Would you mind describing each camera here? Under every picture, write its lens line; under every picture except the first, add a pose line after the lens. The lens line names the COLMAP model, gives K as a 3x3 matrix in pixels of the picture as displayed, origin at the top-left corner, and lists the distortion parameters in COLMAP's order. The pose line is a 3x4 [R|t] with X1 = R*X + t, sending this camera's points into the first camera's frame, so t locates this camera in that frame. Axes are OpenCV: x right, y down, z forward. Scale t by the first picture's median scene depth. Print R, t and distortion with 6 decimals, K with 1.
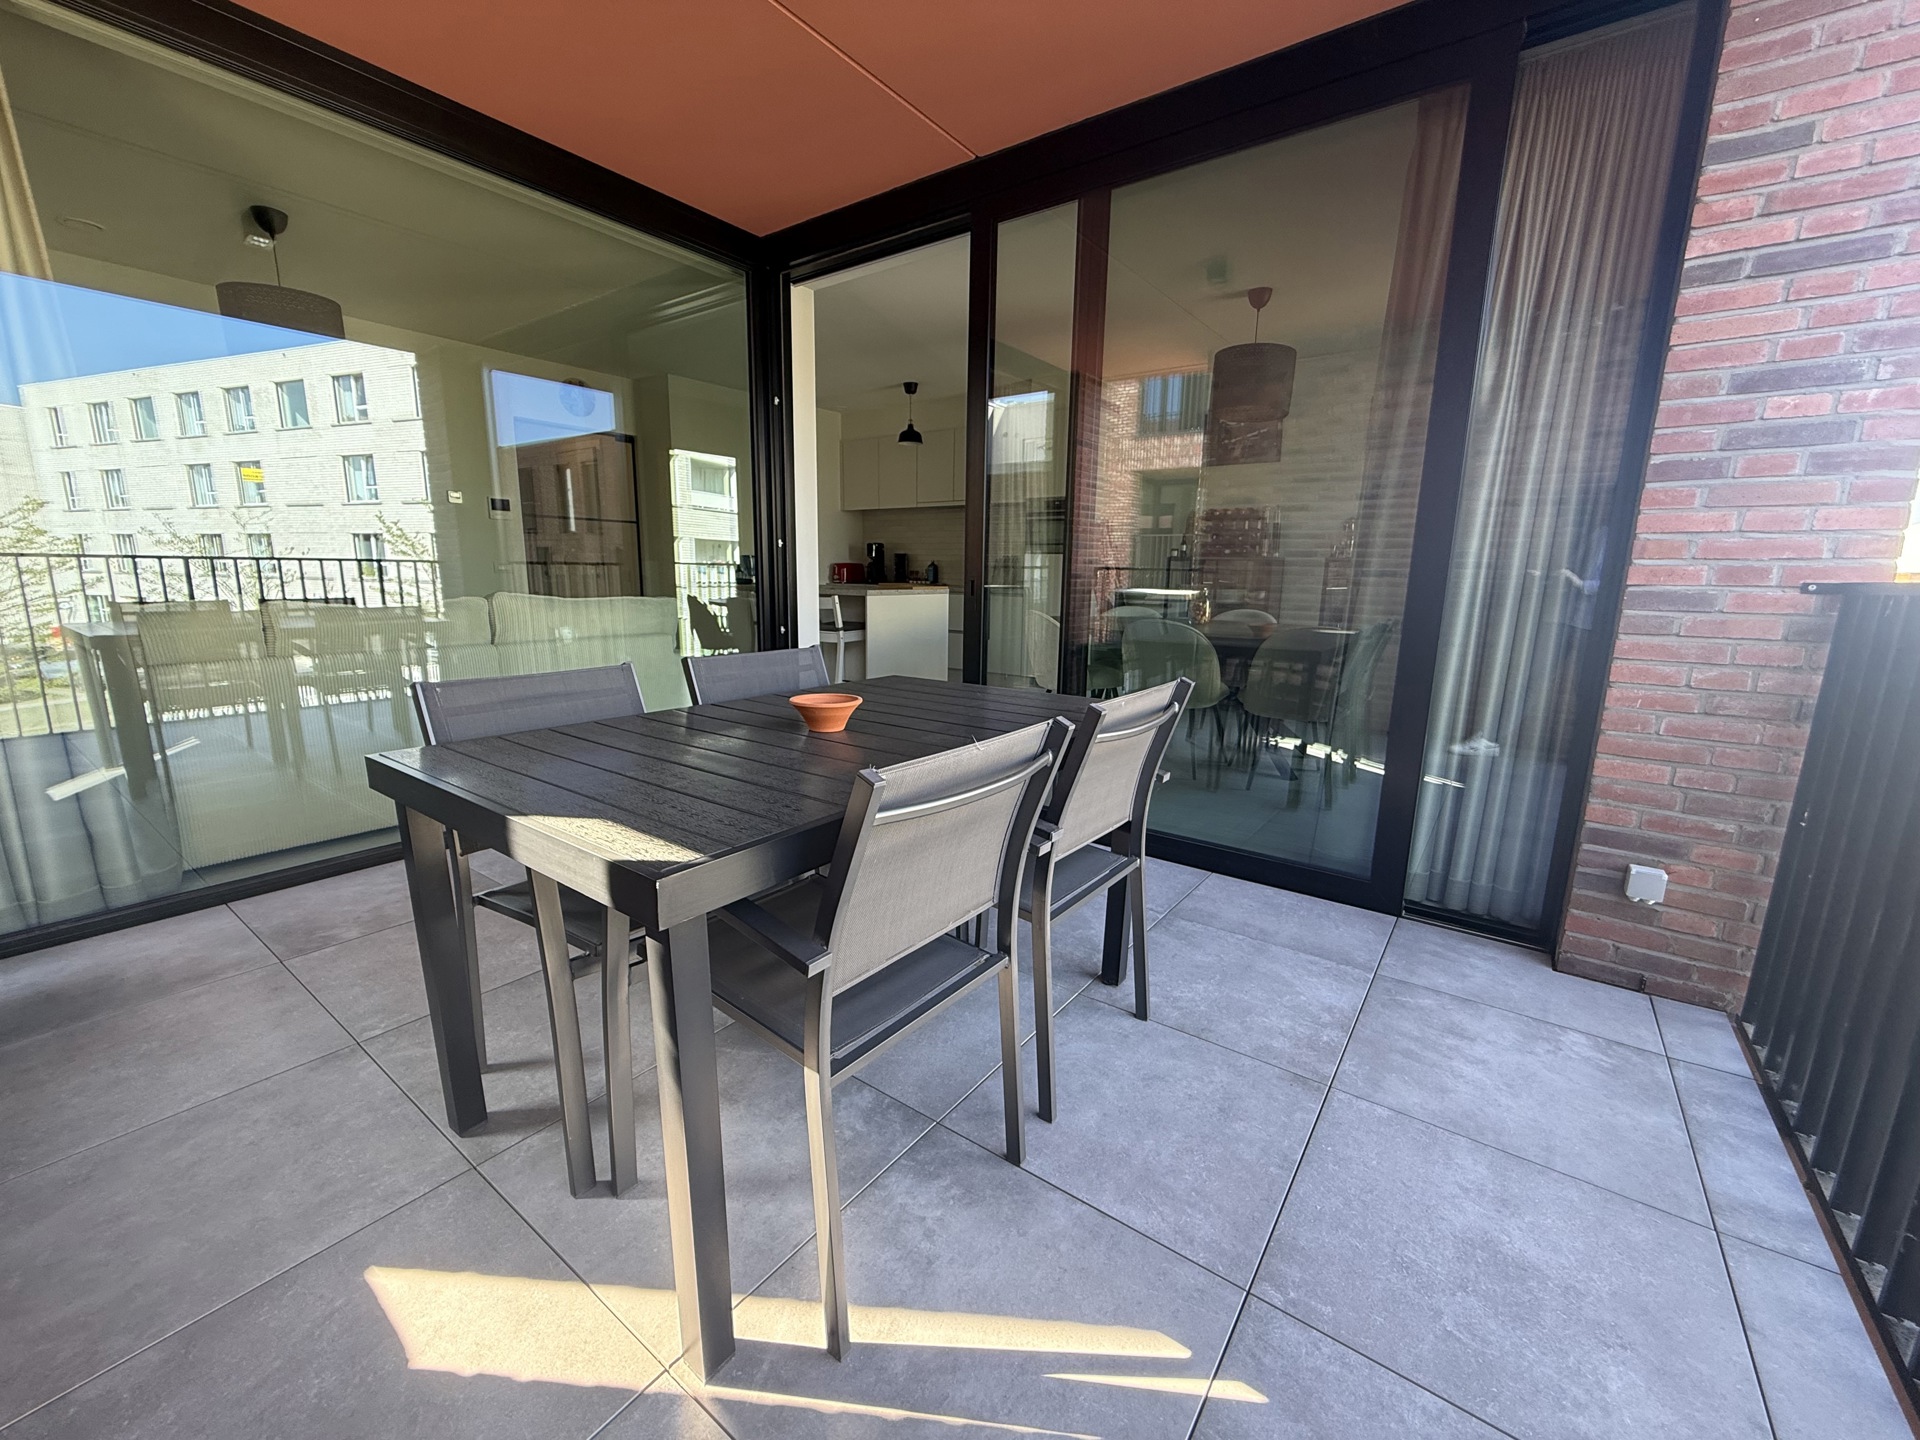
lens RADIAL K [[764.8, 0, 957.1], [0, 764.8, 716.2], [0, 0, 1]] dist [0.000523, -0.000740]
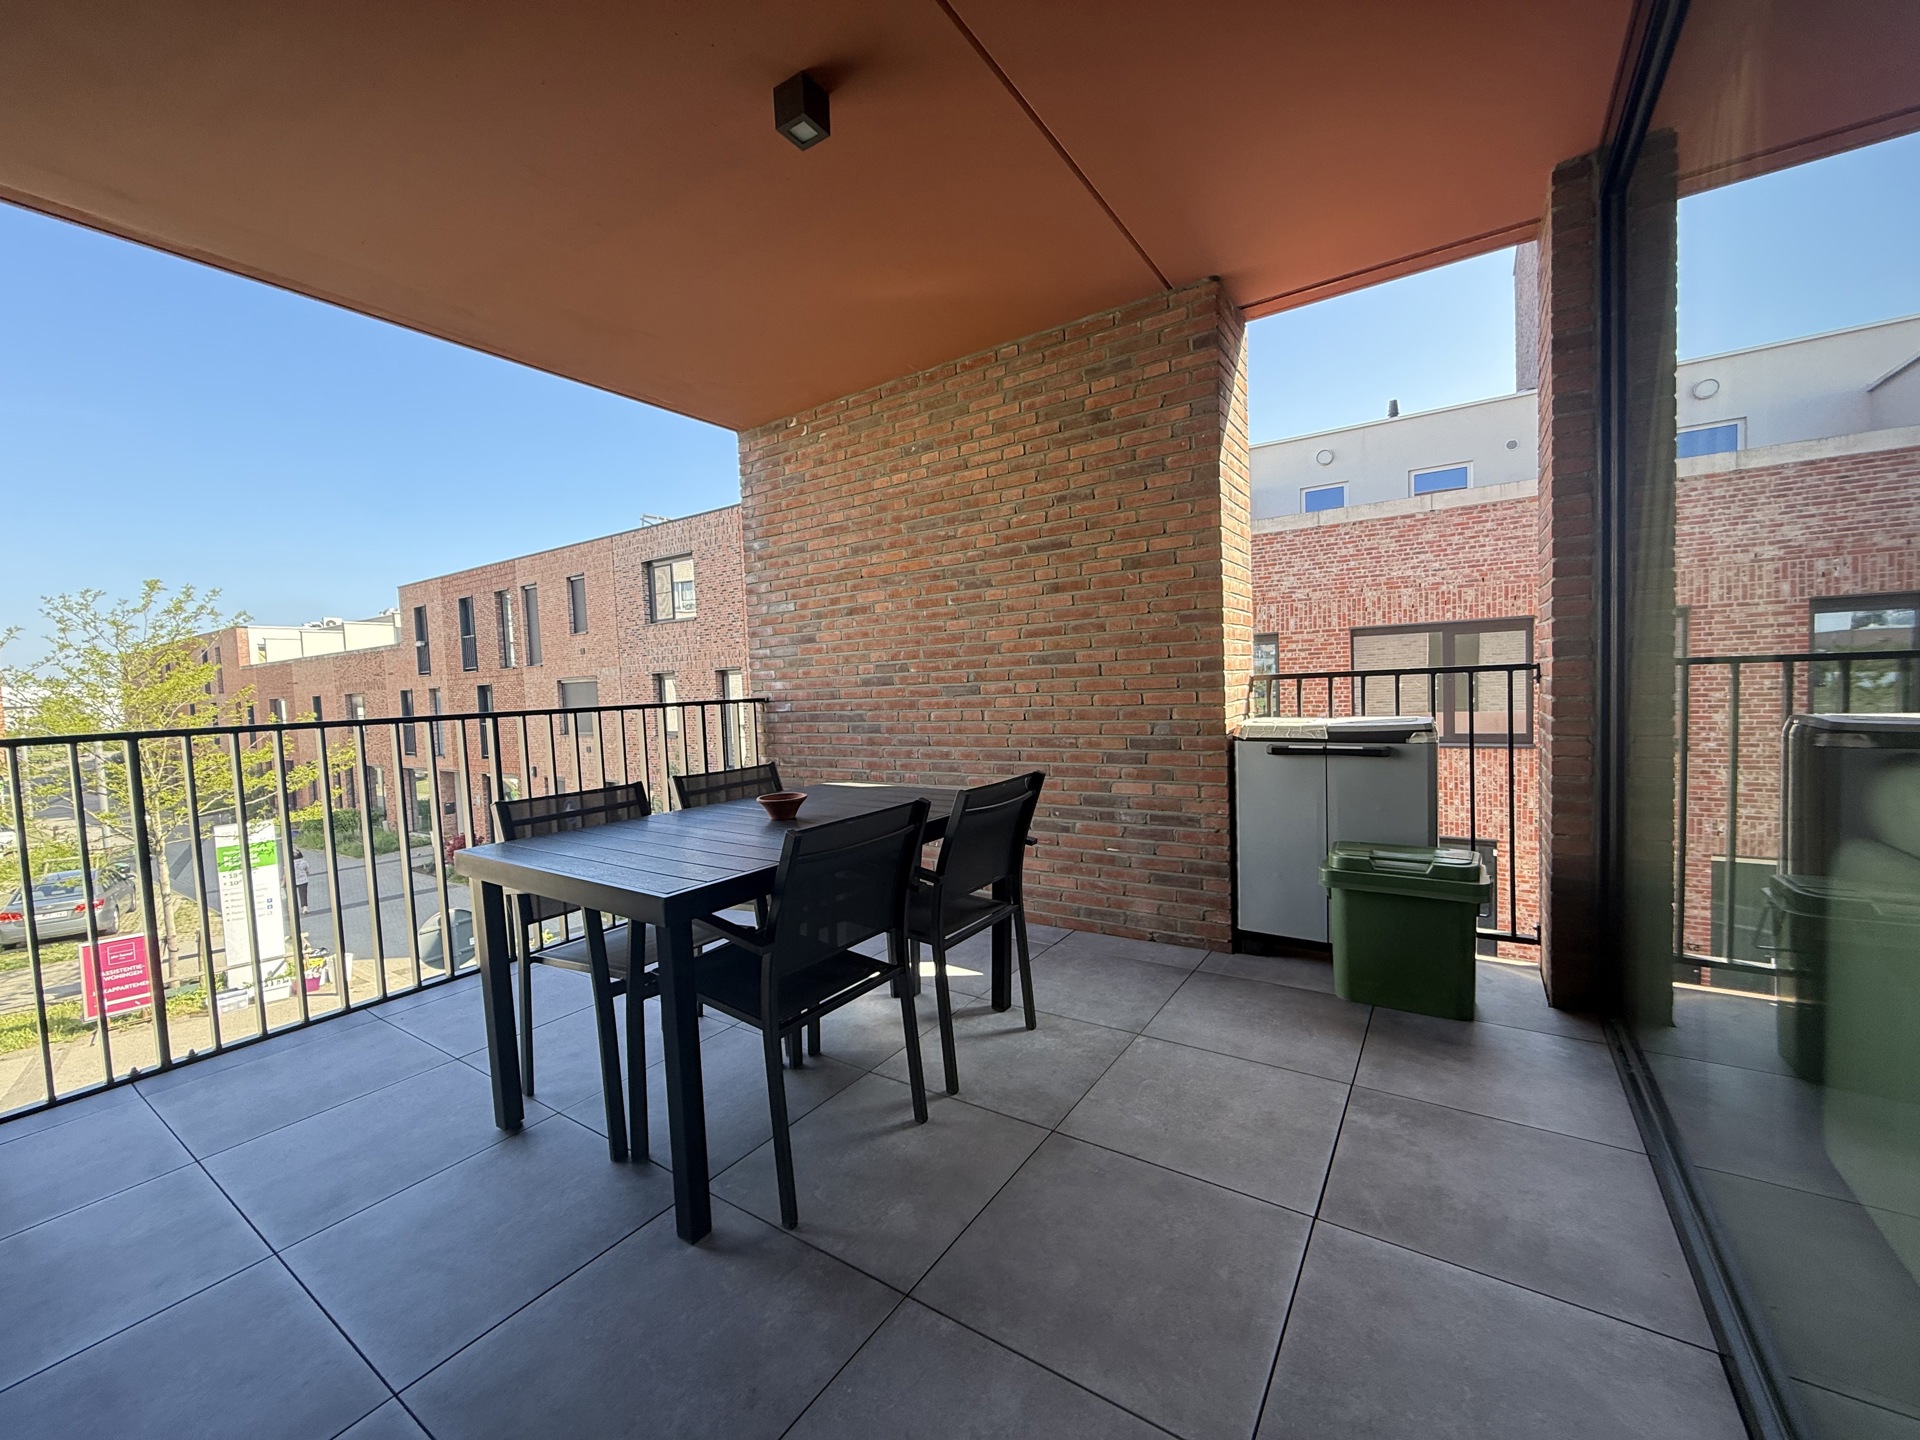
lens RADIAL K [[764.8, 0, 951.5], [0, 764.8, 719.3], [0, 0, 1]] dist [0.000523, -0.000740]
pose [[-0.998885, 0.026914, -0.038779, -0.119379], [0.017032, 0.971683, 0.235673, -0.135929], [0.044024, 0.234750, -0.971058, 0.648350]]
